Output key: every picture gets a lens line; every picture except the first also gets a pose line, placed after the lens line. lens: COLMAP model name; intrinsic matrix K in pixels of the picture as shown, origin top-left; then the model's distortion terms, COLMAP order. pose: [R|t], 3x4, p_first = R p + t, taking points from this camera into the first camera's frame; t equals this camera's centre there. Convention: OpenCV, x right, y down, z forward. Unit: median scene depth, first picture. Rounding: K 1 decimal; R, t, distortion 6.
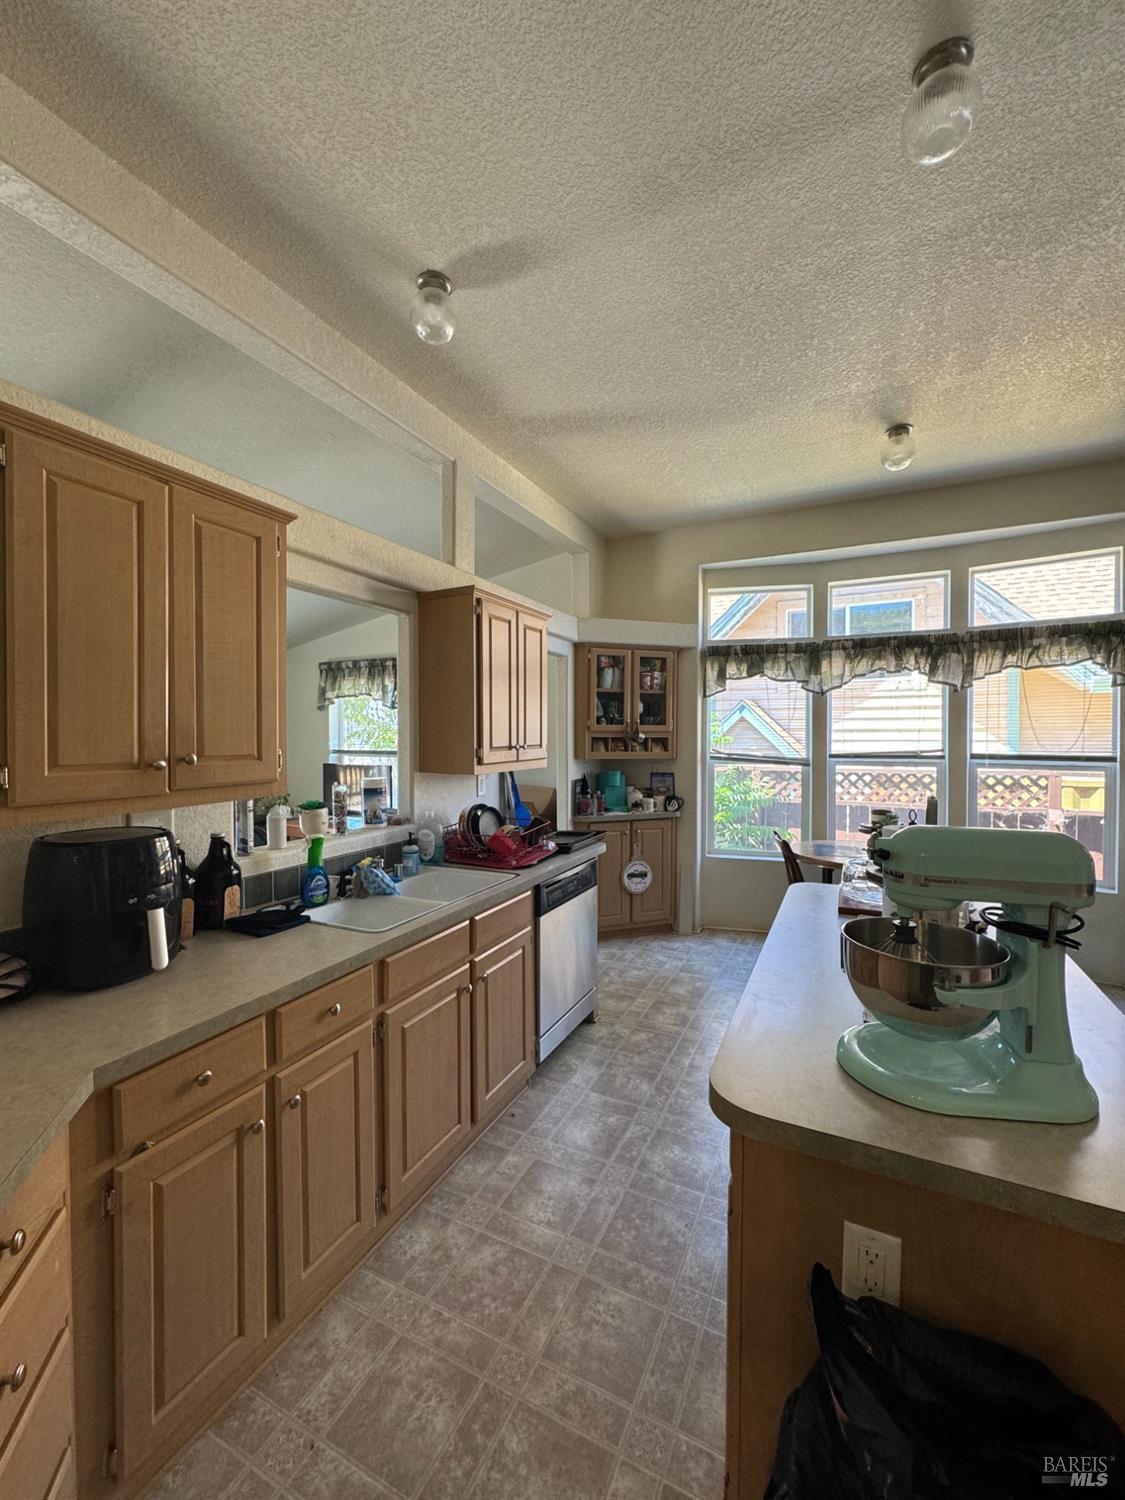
lens RADIAL K [[603.4, 0, 563.2], [0, 603.4, 744.0], [0, 0, 1]] dist [-0.002285, 0.000507]
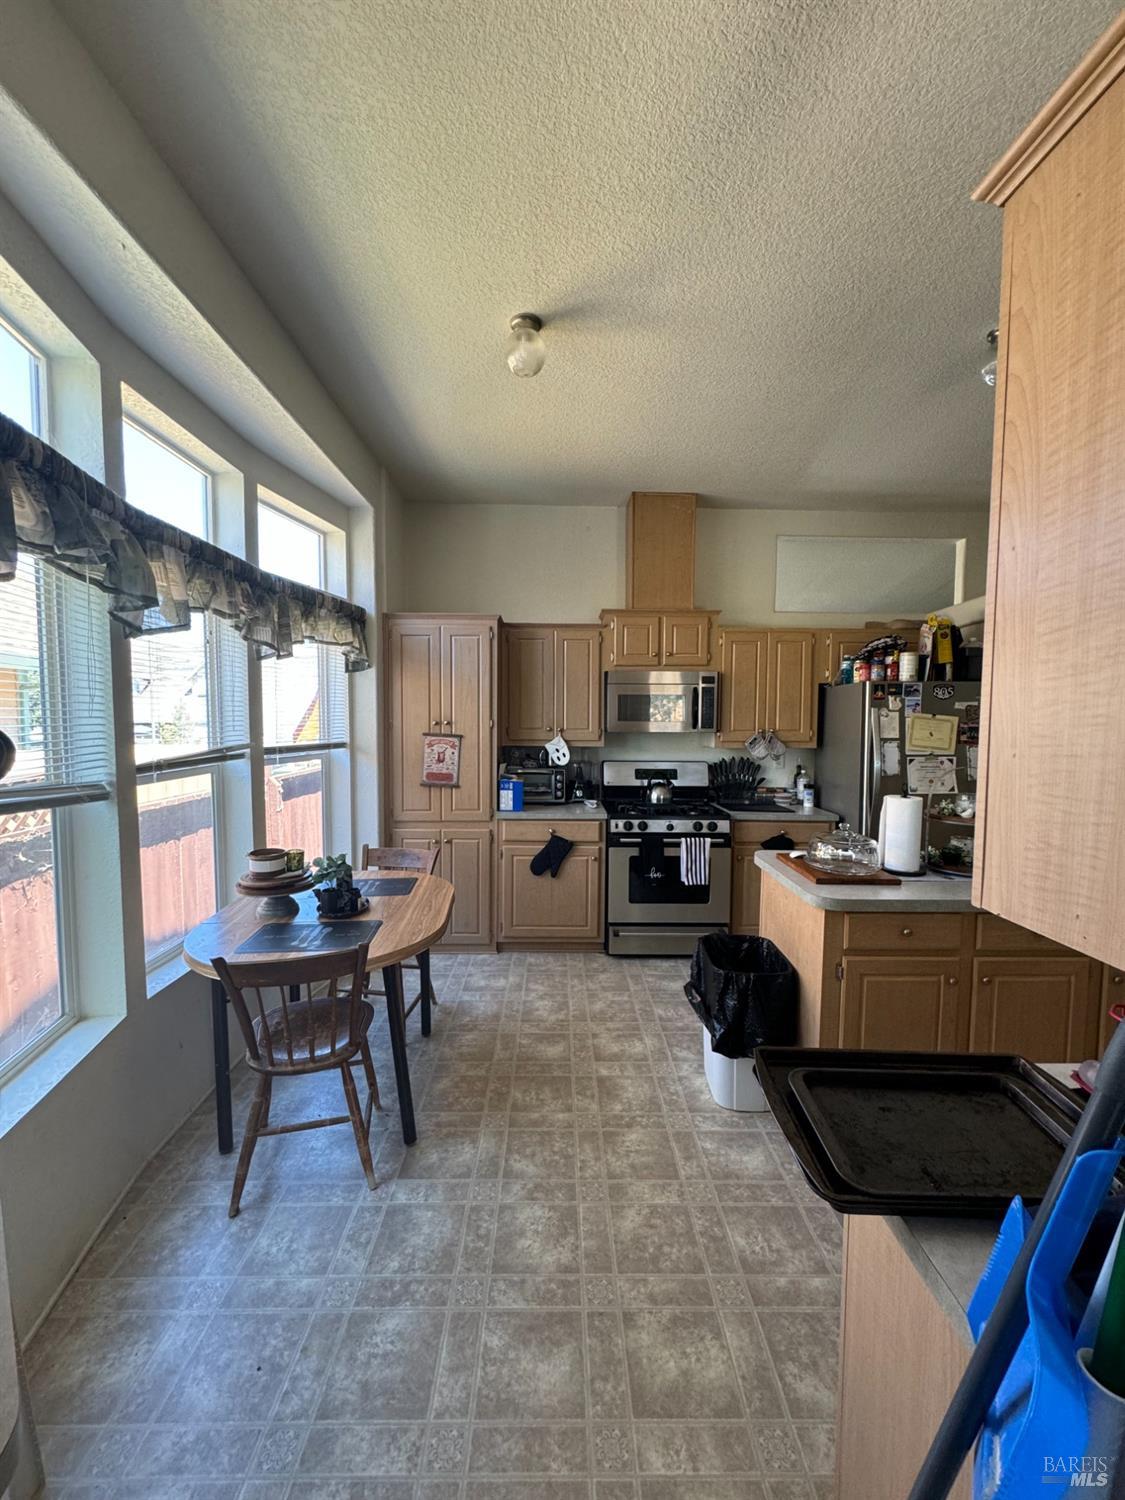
lens RADIAL K [[603.4, 0, 559.5], [0, 603.4, 748.6], [0, 0, 1]] dist [-0.002285, 0.000507]
pose [[-0.449524, -0.050915, 0.891816, -0.130933], [0.011586, 0.997958, 0.062814, -0.025078], [-0.893193, 0.038569, -0.448016, 1.064907]]
